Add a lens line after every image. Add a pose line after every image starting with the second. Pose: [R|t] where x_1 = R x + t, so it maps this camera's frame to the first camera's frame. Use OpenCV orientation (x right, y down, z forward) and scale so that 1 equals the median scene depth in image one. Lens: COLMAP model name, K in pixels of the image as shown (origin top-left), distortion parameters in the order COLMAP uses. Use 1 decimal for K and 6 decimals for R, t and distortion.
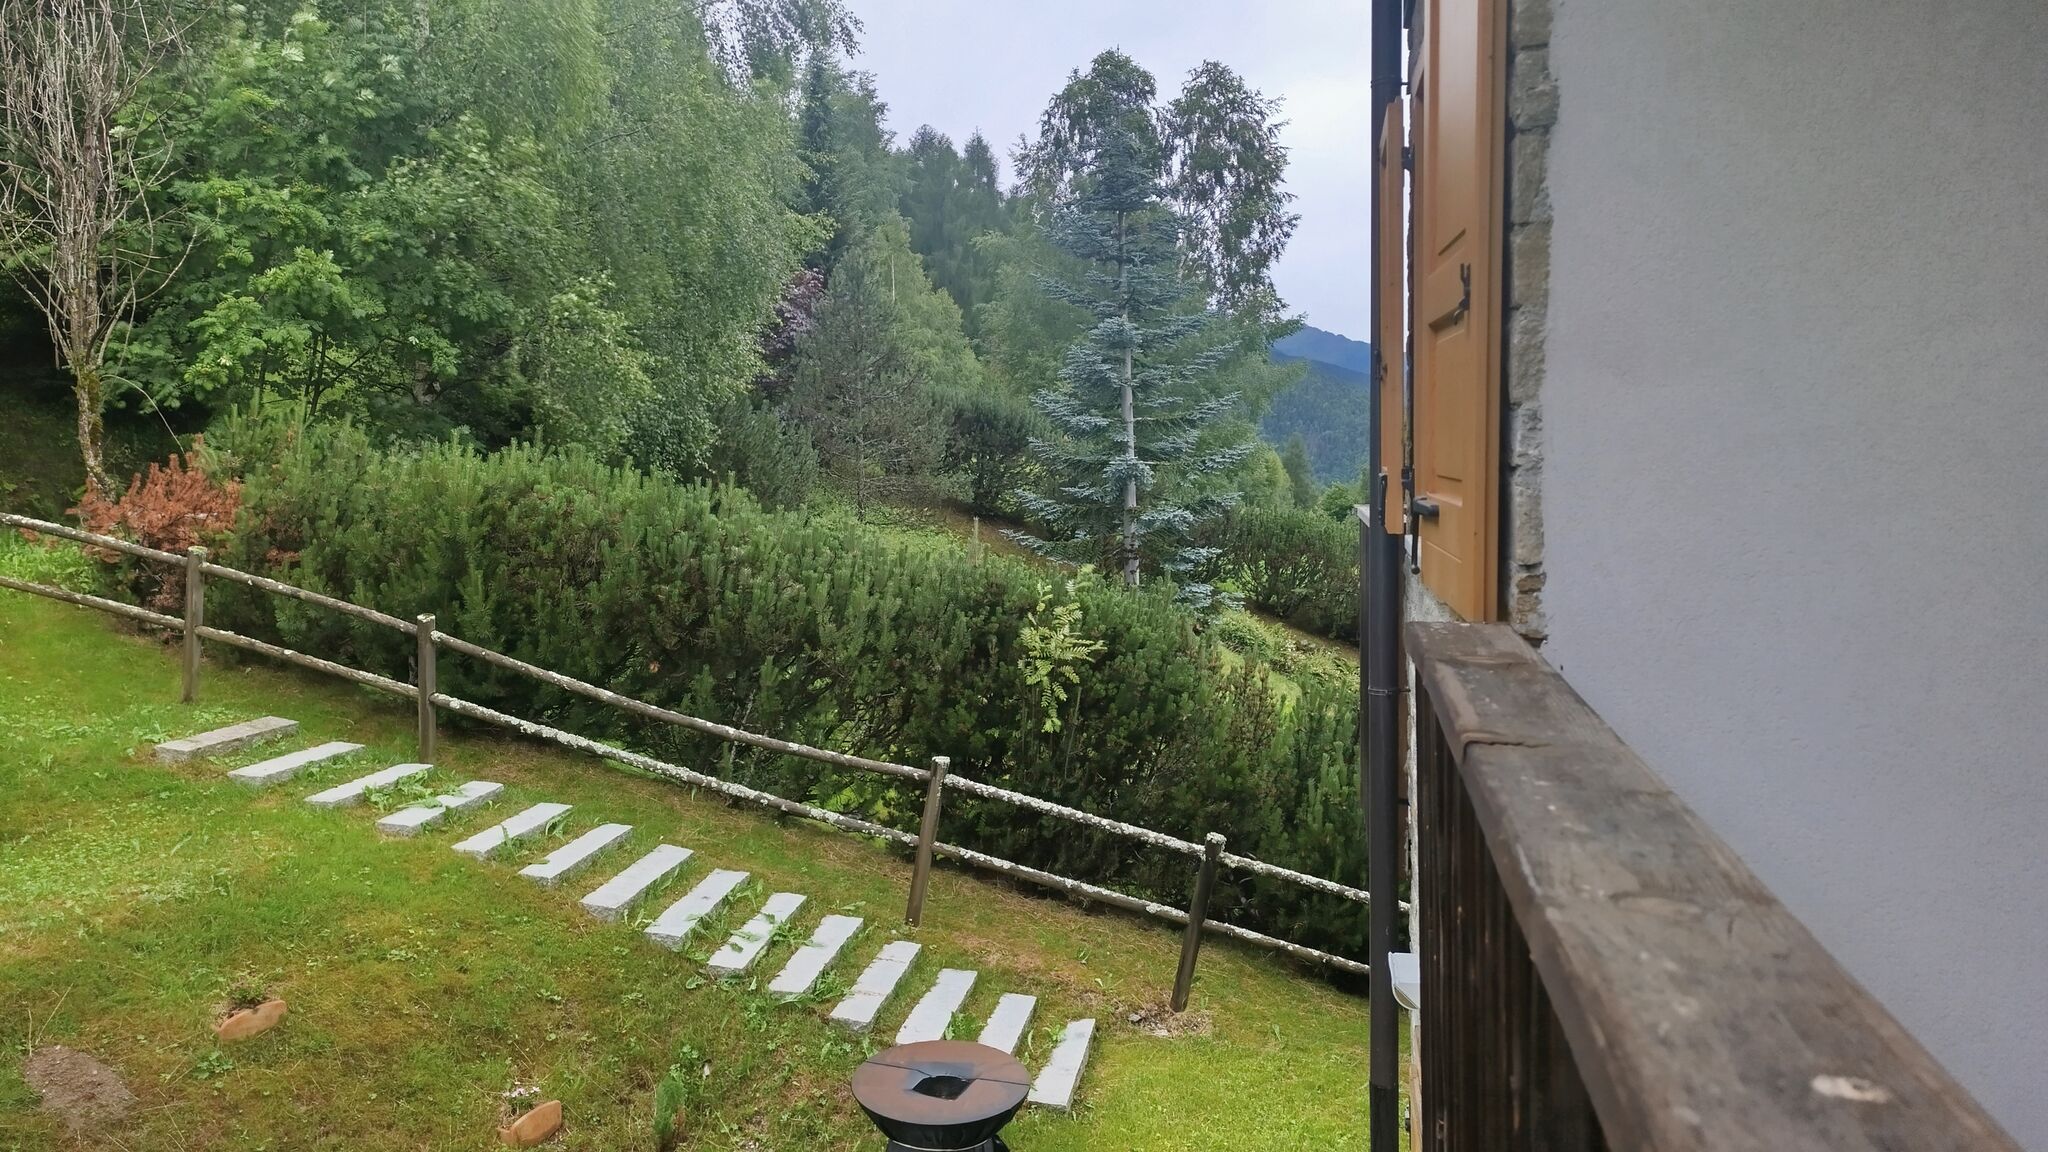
lens RADIAL K [[1405.5, 0, 1036.2], [0, 1405.5, 567.6], [0, 0, 1]] dist [0.049441, -0.055897]
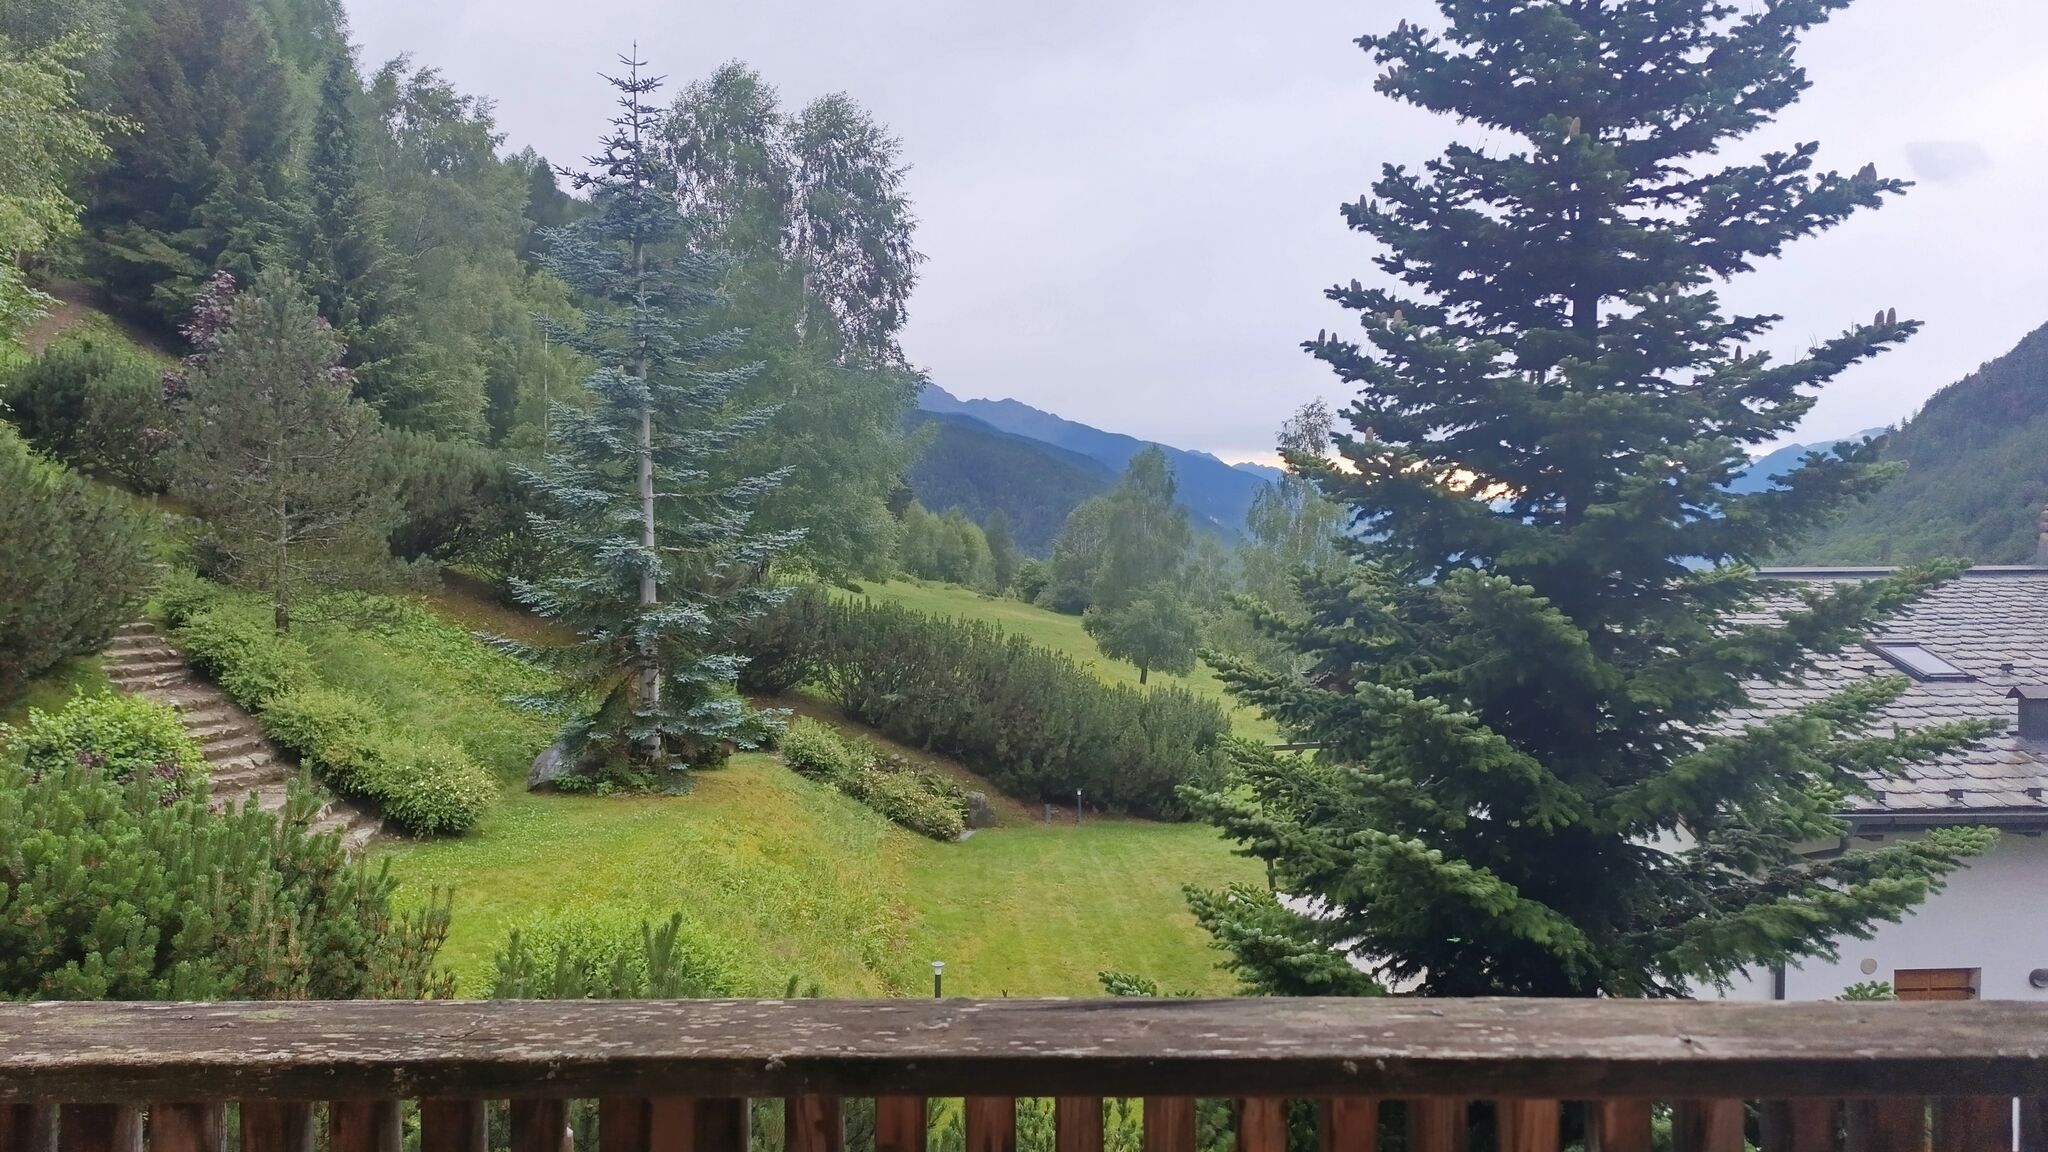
lens RADIAL K [[1405.5, 0, 1036.2], [0, 1405.5, 567.6], [0, 0, 1]] dist [0.049441, -0.055897]
pose [[0.980469, 0.014563, 0.196133, 0.104050], [-0.004731, 0.998713, -0.050506, -0.019438], [-0.196616, 0.048592, 0.979276, 0.132548]]
